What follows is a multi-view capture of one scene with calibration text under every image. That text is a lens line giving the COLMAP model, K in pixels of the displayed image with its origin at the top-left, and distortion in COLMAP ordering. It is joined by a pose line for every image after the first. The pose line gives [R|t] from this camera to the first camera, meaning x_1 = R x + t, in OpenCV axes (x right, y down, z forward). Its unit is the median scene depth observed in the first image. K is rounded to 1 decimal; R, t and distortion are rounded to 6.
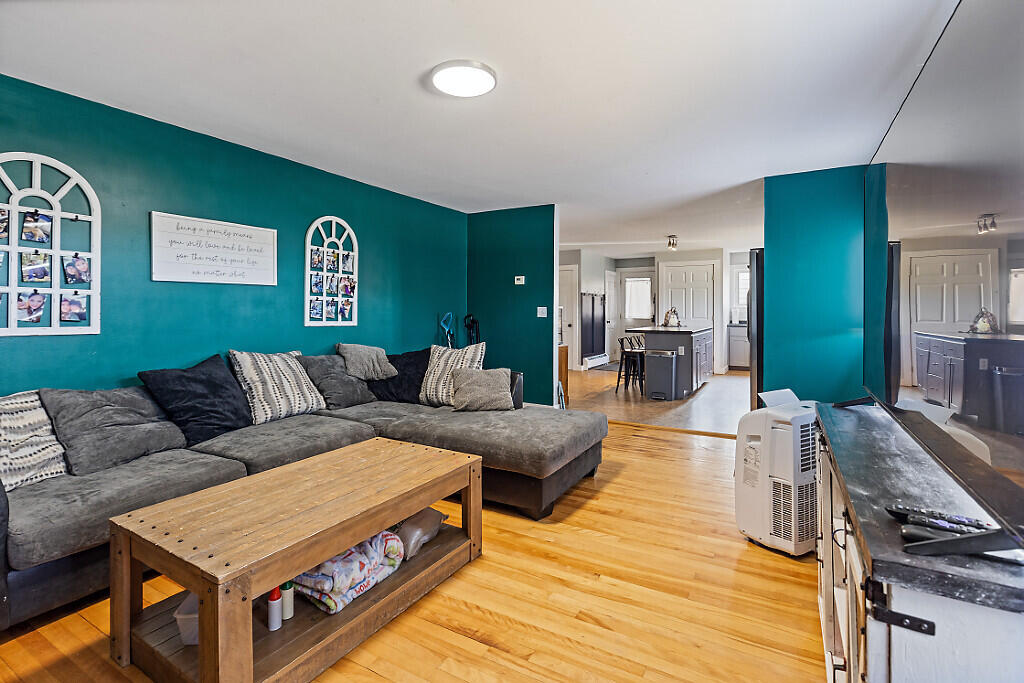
lens RADIAL K [[469.6, 0, 529.0], [0, 469.6, 305.6], [0, 0, 1]] dist [-0.001006, -0.000585]
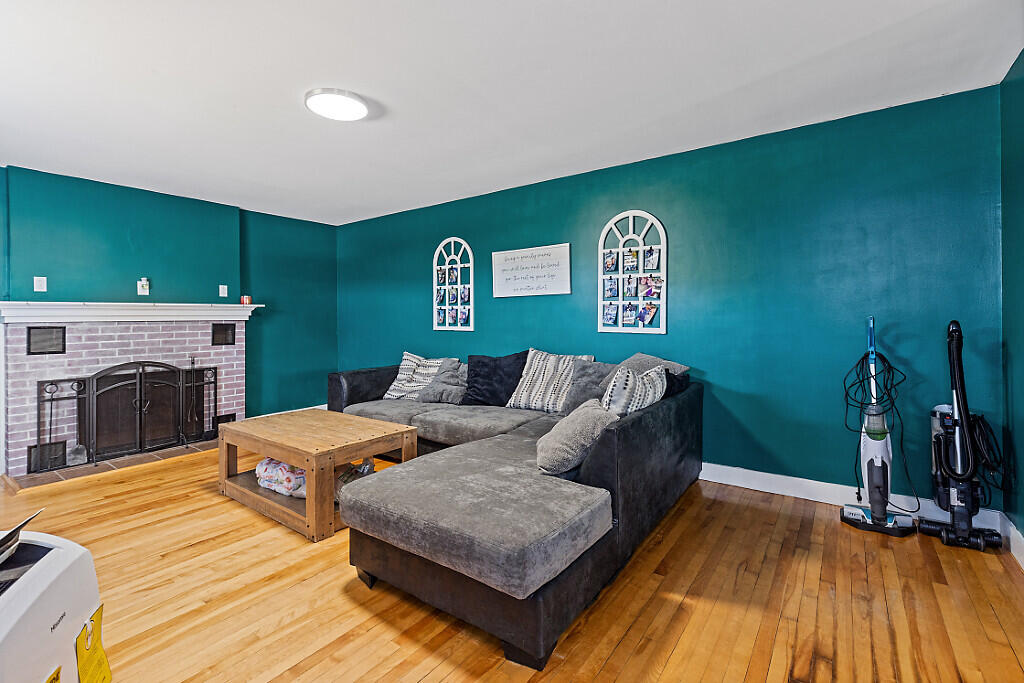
lens RADIAL K [[469.6, 0, 509.5], [0, 469.6, 323.2], [0, 0, 1]] dist [-0.001006, -0.000585]
pose [[-0.130645, 0.010163, -0.991377, 0.656028], [0.020598, 0.999759, 0.007535, 0.017600], [0.991215, -0.019436, -0.130823, 1.150484]]
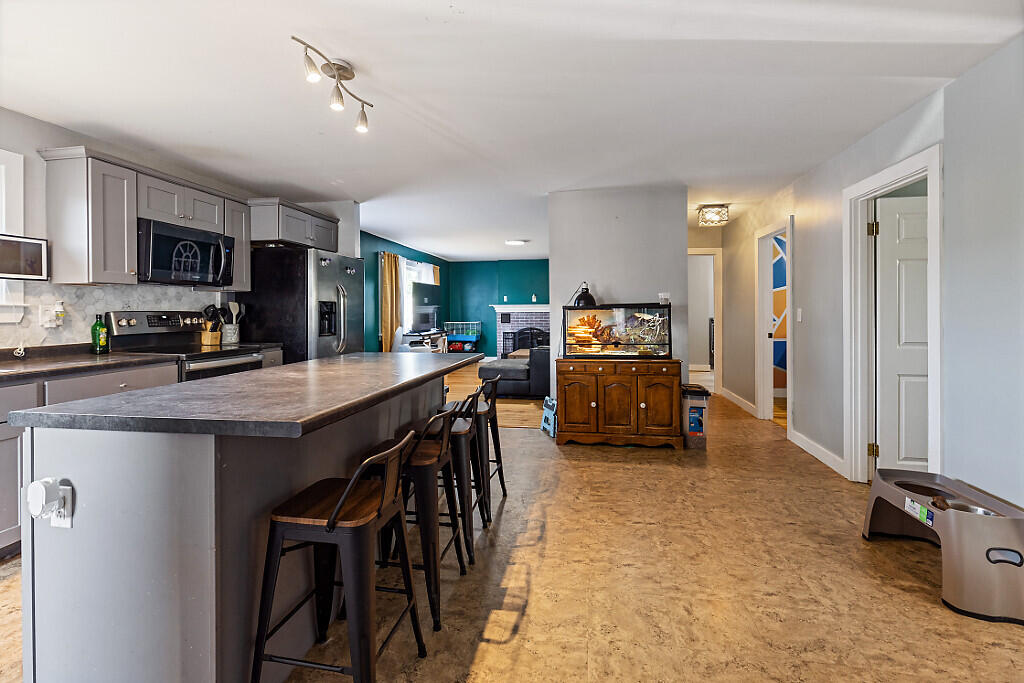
lens RADIAL K [[469.6, 0, 512.1], [0, 469.6, 312.9], [0, 0, 1]] dist [-0.001006, -0.000585]
pose [[-0.948398, 0.005522, -0.317034, 0.685770], [0.008009, 0.999947, -0.006541, 0.029890], [0.316981, -0.008742, -0.948392, 3.097954]]
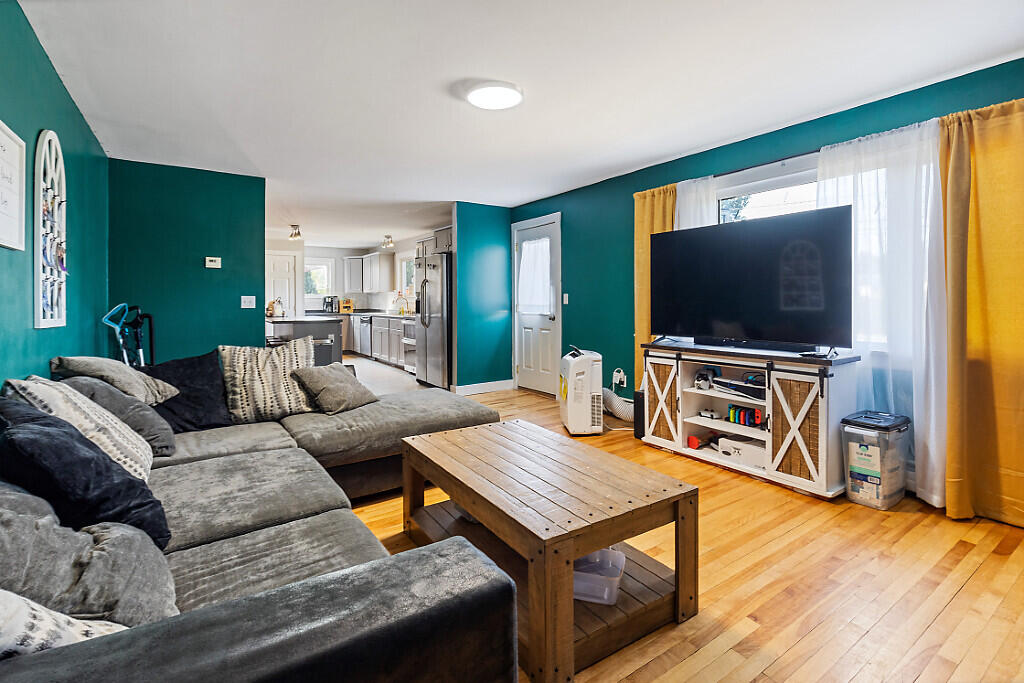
lens RADIAL K [[469.6, 0, 502.9], [0, 469.6, 302.5], [0, 0, 1]] dist [-0.001006, -0.000585]
pose [[0.475411, -0.008554, 0.879722, -0.860593], [-0.002139, 0.999939, 0.010879, 0.007833], [-0.879761, -0.007054, 0.475363, 0.340739]]
